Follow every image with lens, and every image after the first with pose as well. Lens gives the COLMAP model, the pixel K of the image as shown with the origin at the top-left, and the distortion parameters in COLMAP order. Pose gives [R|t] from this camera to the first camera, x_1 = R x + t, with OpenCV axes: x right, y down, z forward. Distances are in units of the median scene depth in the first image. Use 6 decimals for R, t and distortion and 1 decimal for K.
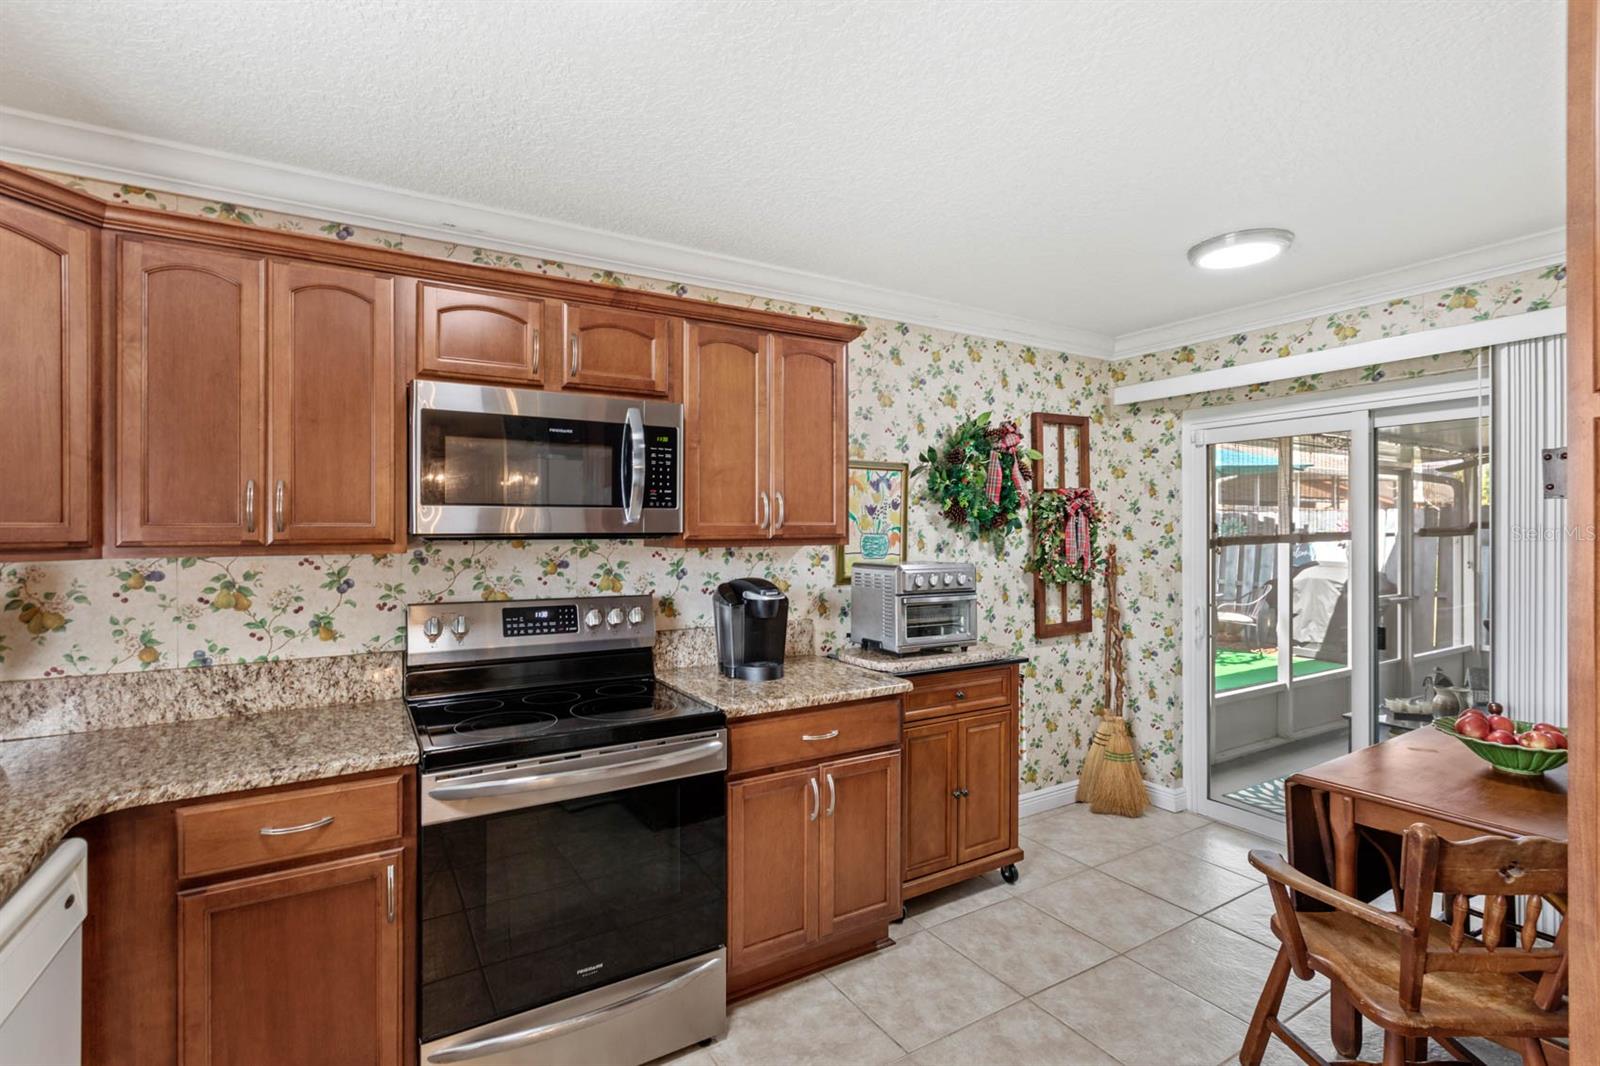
lens RADIAL K [[727.8, 0, 792.8], [0, 727.8, 531.0], [0, 0, 1]] dist [0.002169, 0.000296]
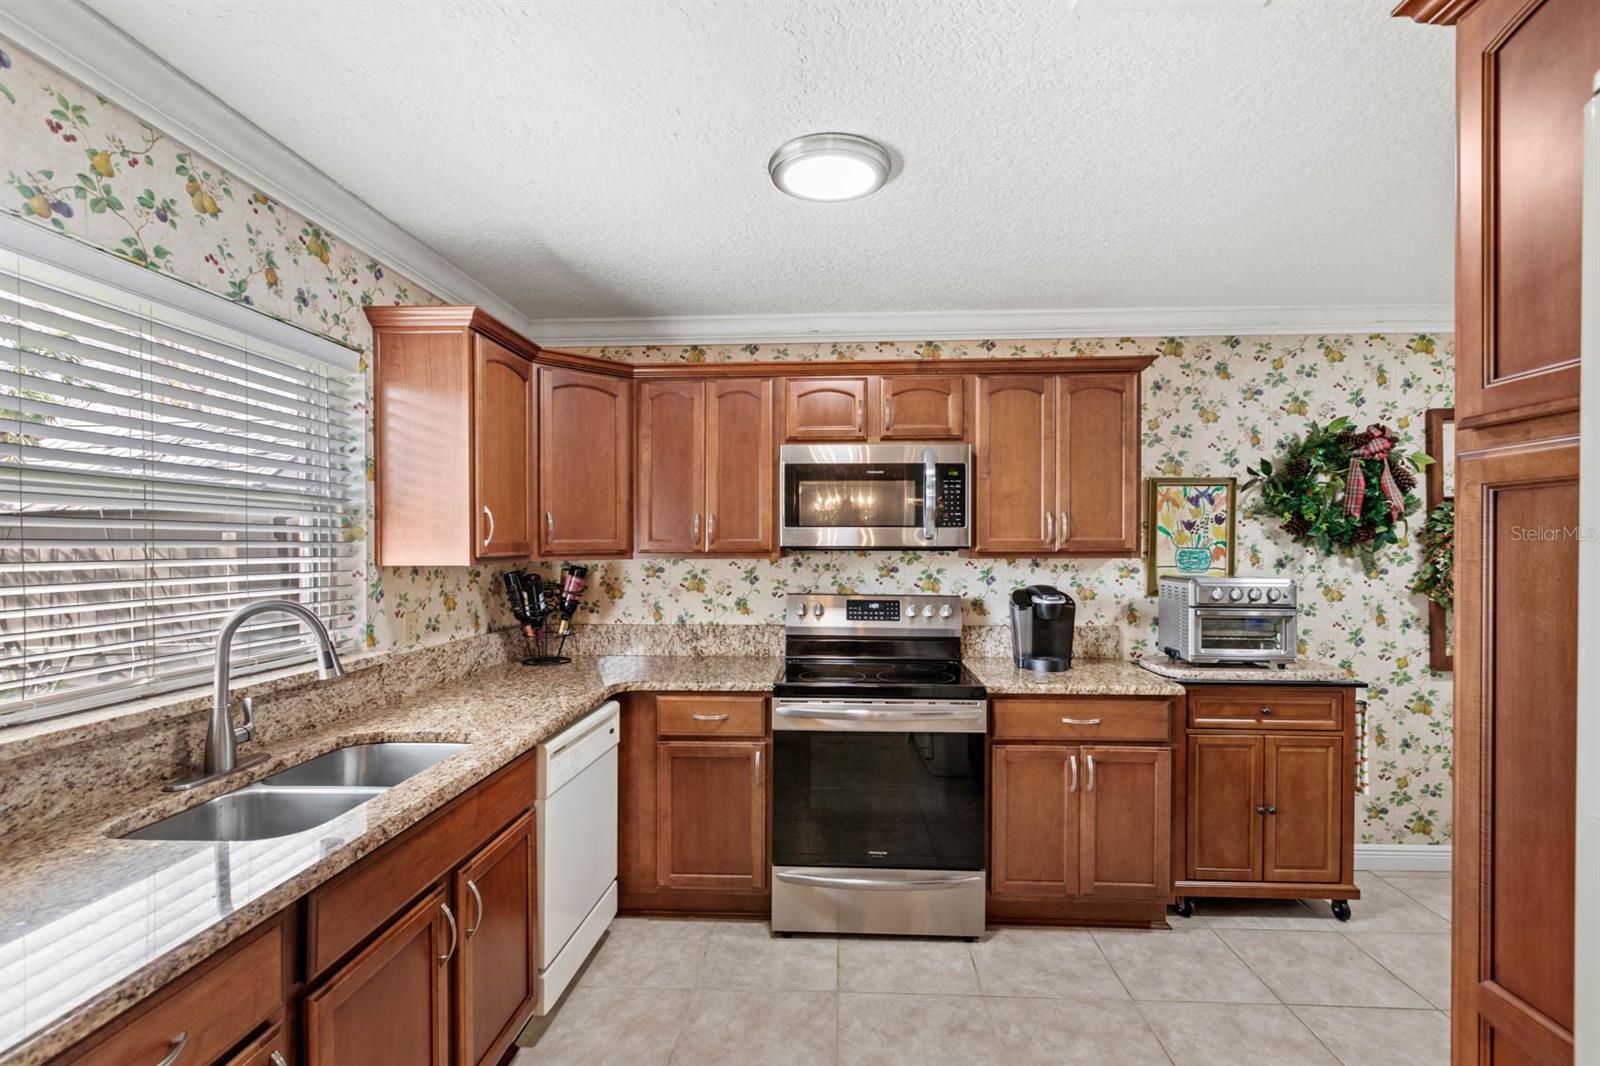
lens RADIAL K [[727.8, 0, 823.5], [0, 727.8, 549.8], [0, 0, 1]] dist [0.002169, 0.000296]
pose [[0.841879, 0.007993, -0.539607, 0.242191], [-0.002962, 0.999944, 0.010191, -0.002669], [0.539659, -0.006981, 0.841855, -0.153004]]
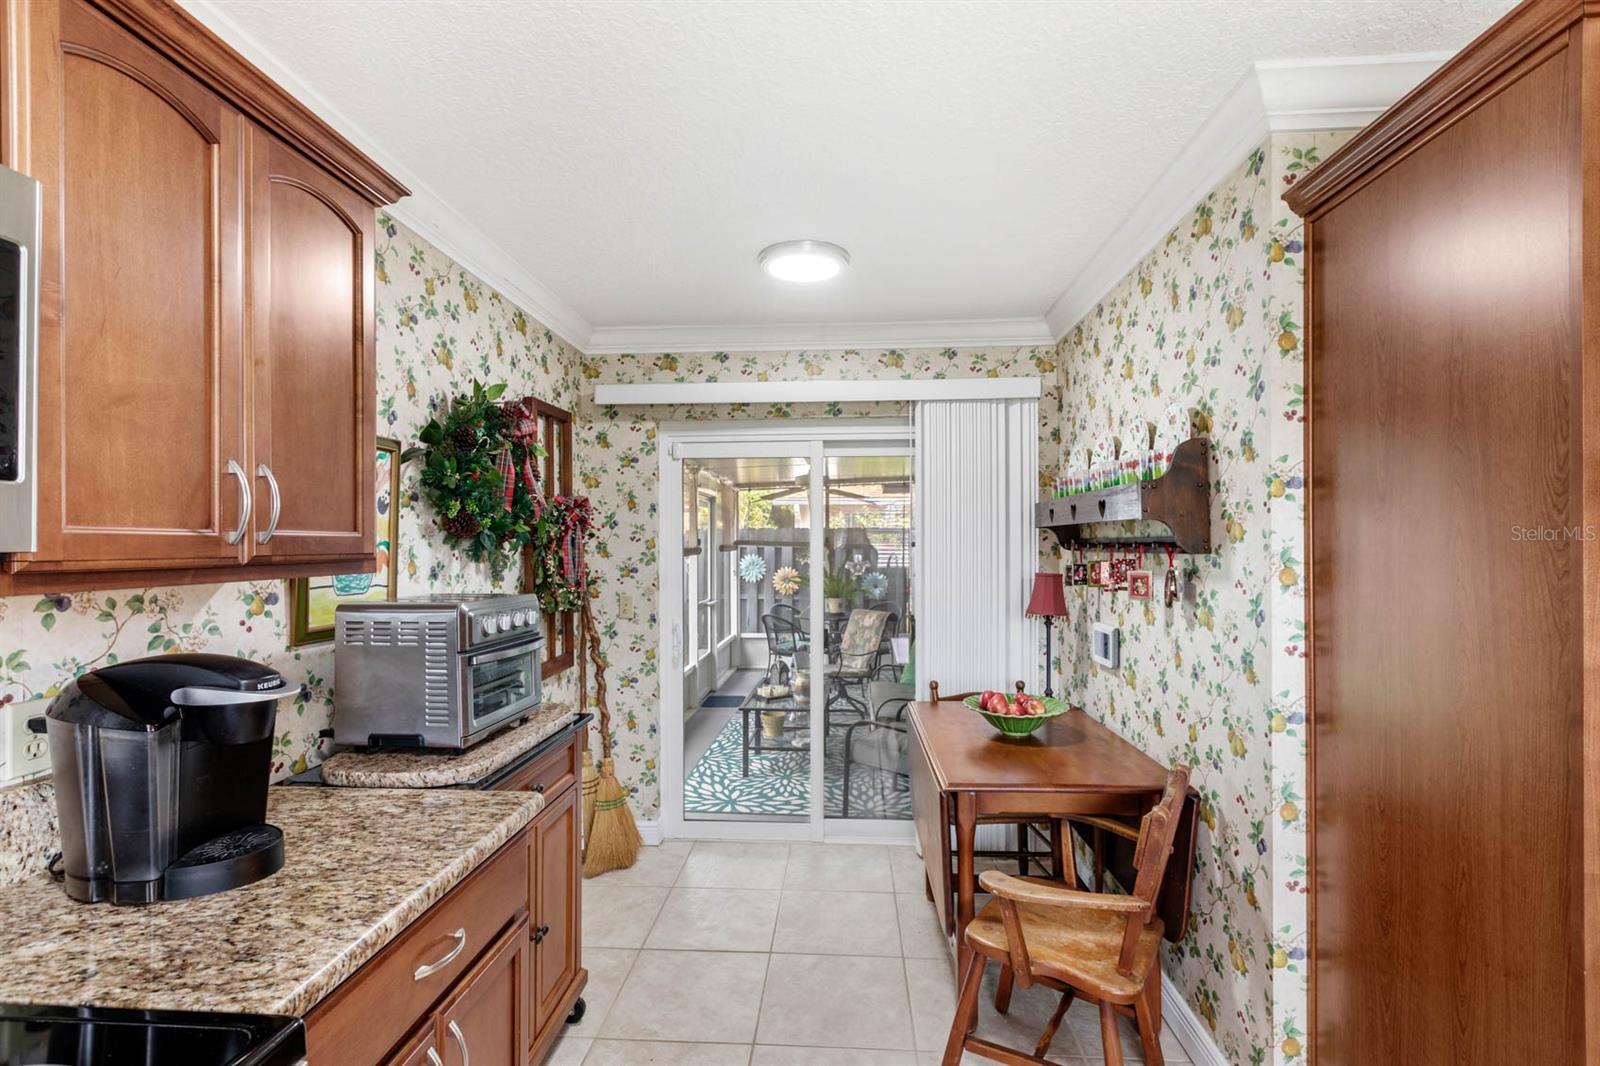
lens RADIAL K [[727.8, 0, 802.1], [0, 727.8, 545.9], [0, 0, 1]] dist [0.002169, 0.000296]
pose [[0.576780, -0.001780, 0.816897, -0.173011], [0.005041, 0.999986, -0.001380, 0.001018], [-0.816884, 0.004914, 0.576782, 0.381546]]
